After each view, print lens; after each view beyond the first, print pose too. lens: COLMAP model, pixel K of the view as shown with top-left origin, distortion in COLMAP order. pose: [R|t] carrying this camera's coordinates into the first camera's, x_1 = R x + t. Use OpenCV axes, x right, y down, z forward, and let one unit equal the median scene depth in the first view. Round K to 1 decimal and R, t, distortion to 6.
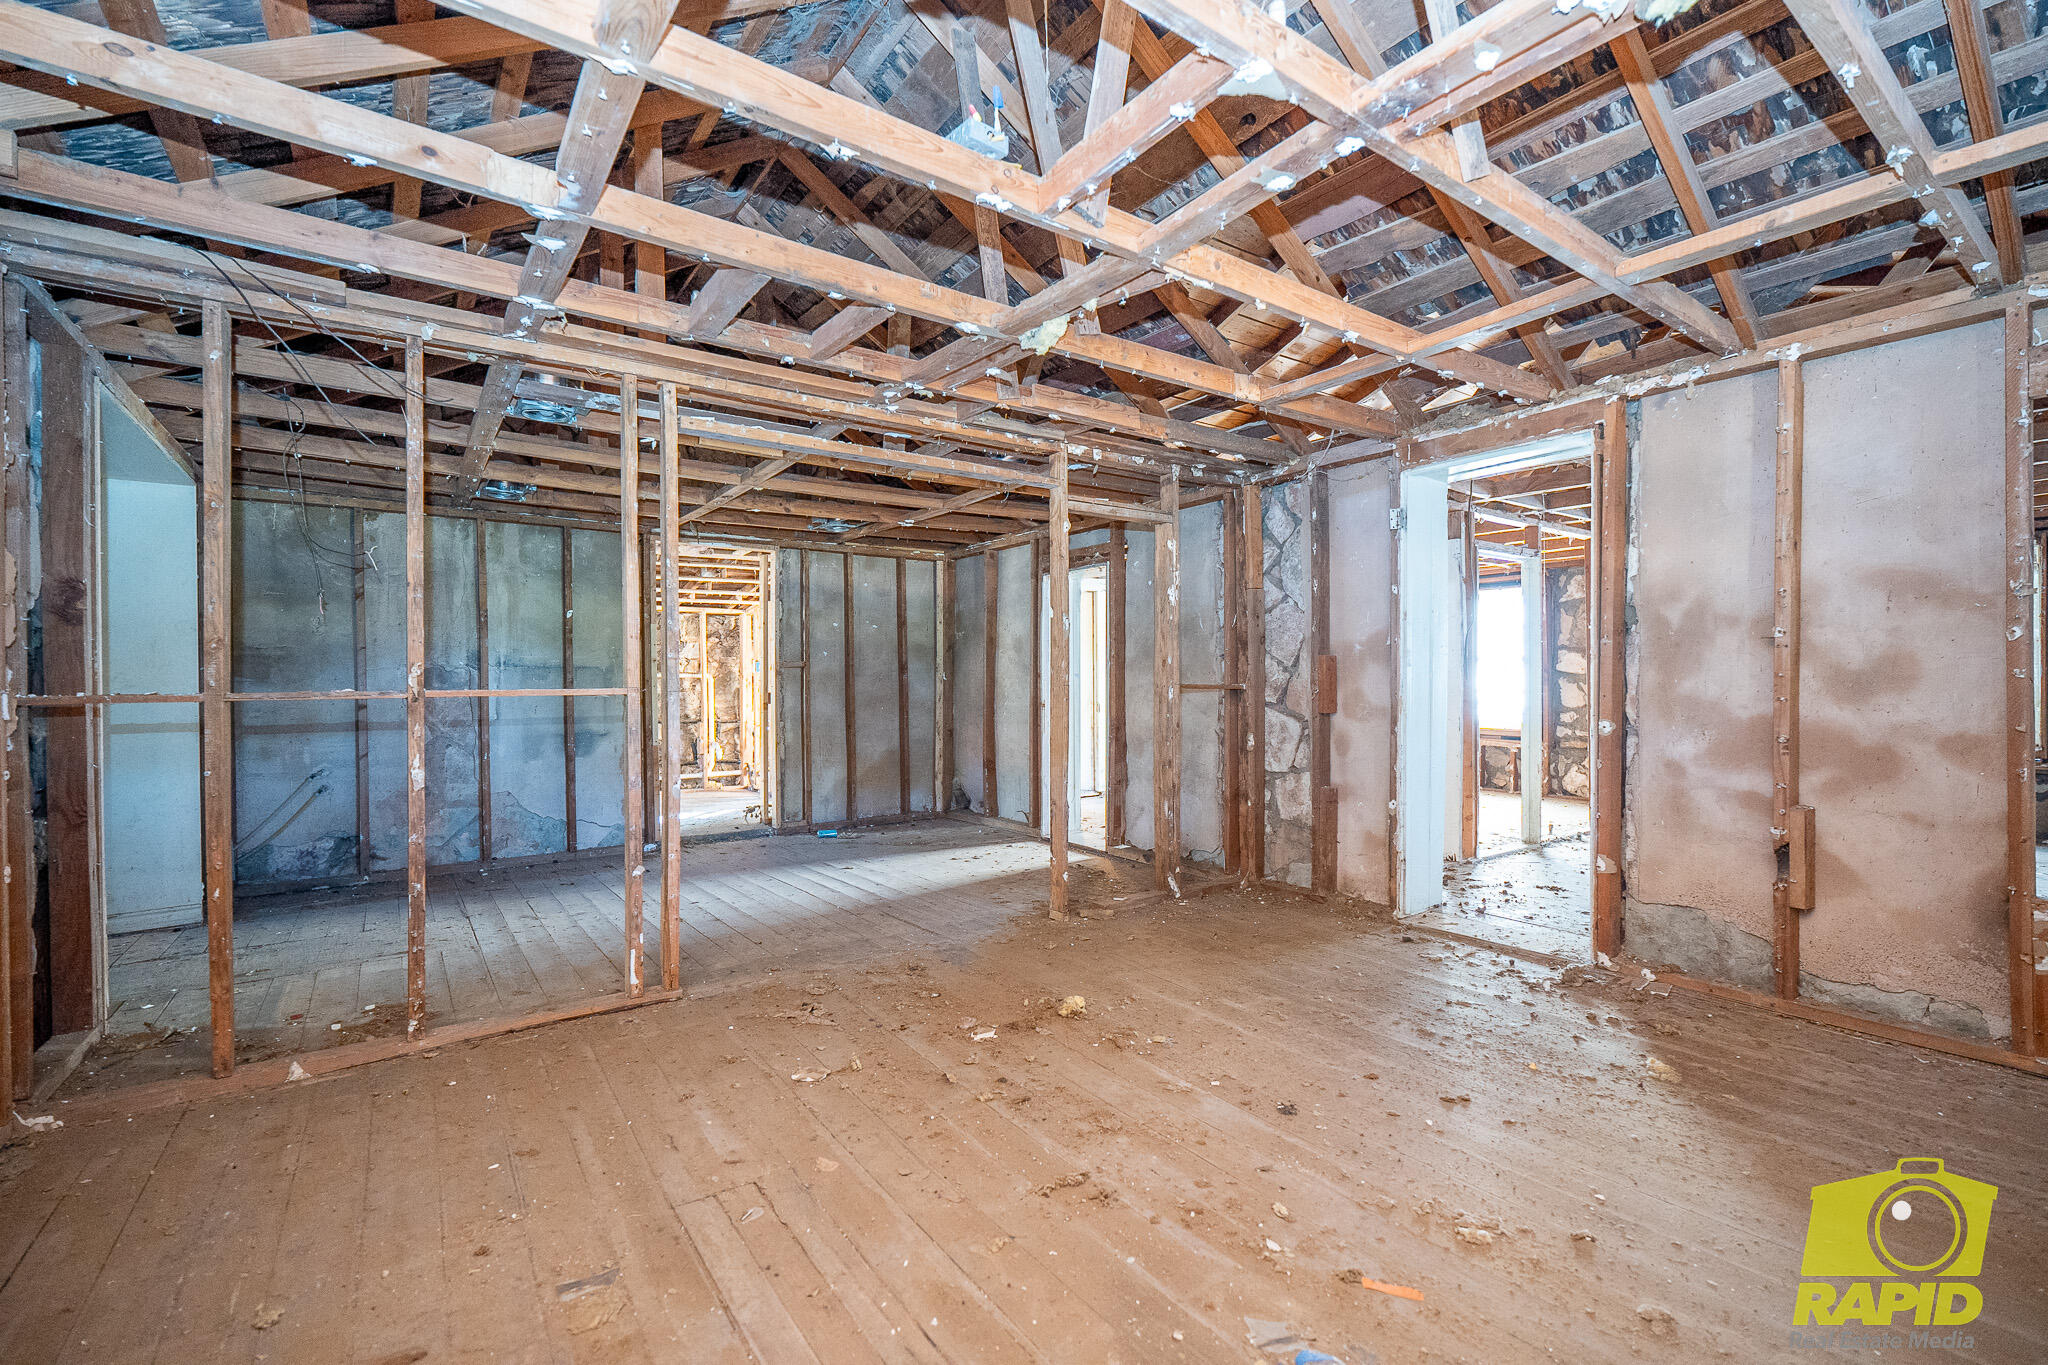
lens RADIAL K [[894.1, 0, 1026.4], [0, 894.1, 687.1], [0, 0, 1]] dist [-0.003328, 0.000528]
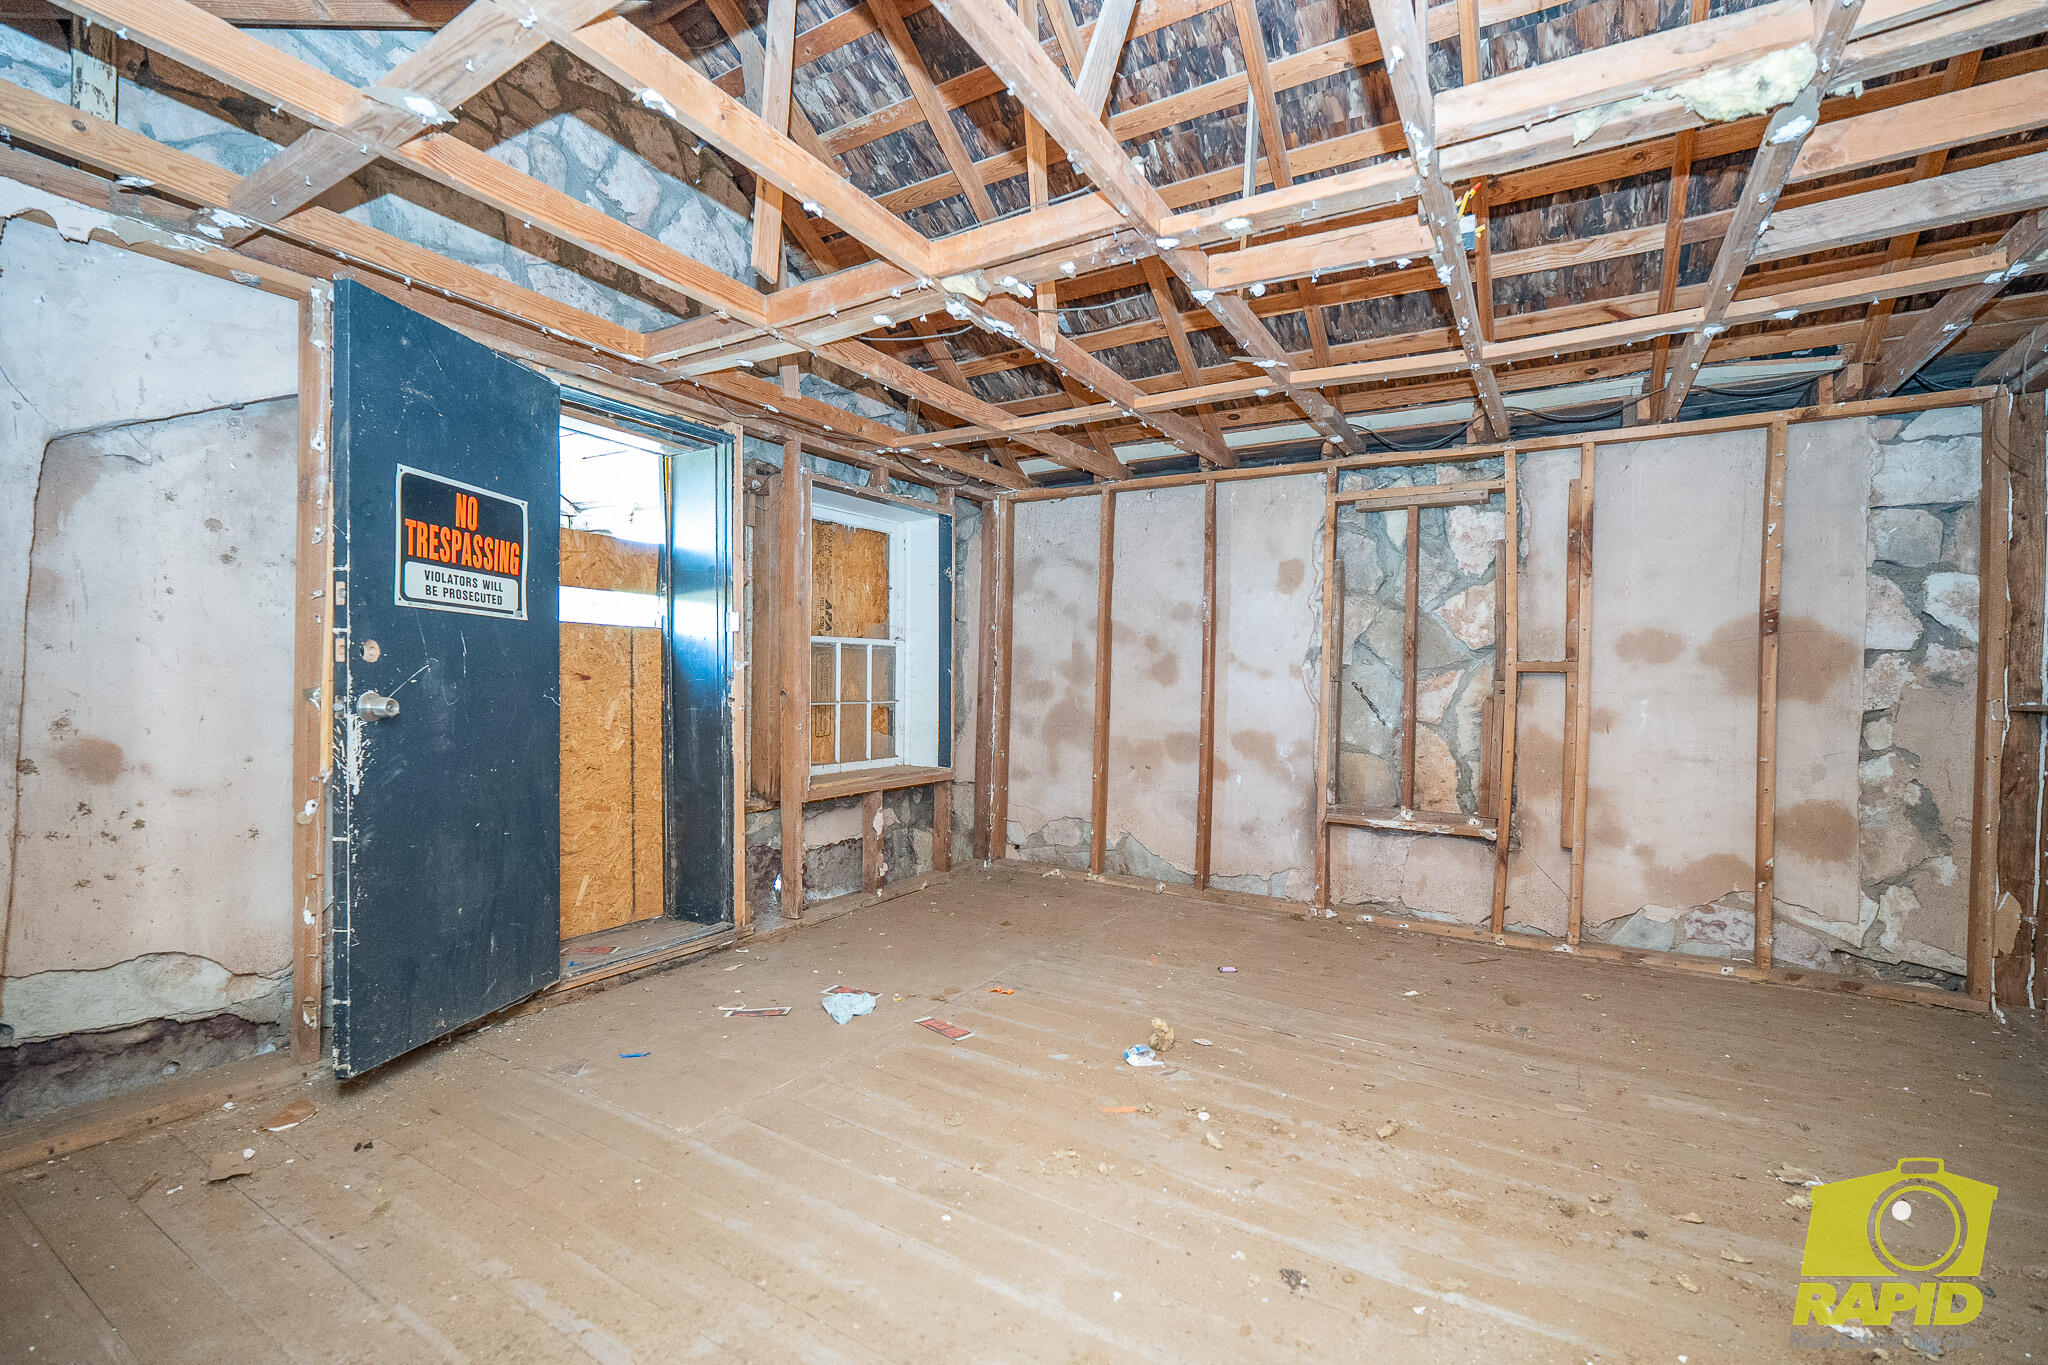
lens RADIAL K [[894.1, 0, 1024.4], [0, 894.1, 692.0], [0, 0, 1]] dist [-0.003328, 0.000528]
pose [[-0.921912, -0.013670, -0.387158, 0.296816], [-0.019019, 0.999769, 0.009989, -0.000189], [0.386932, 0.016572, -0.921959, 0.602319]]
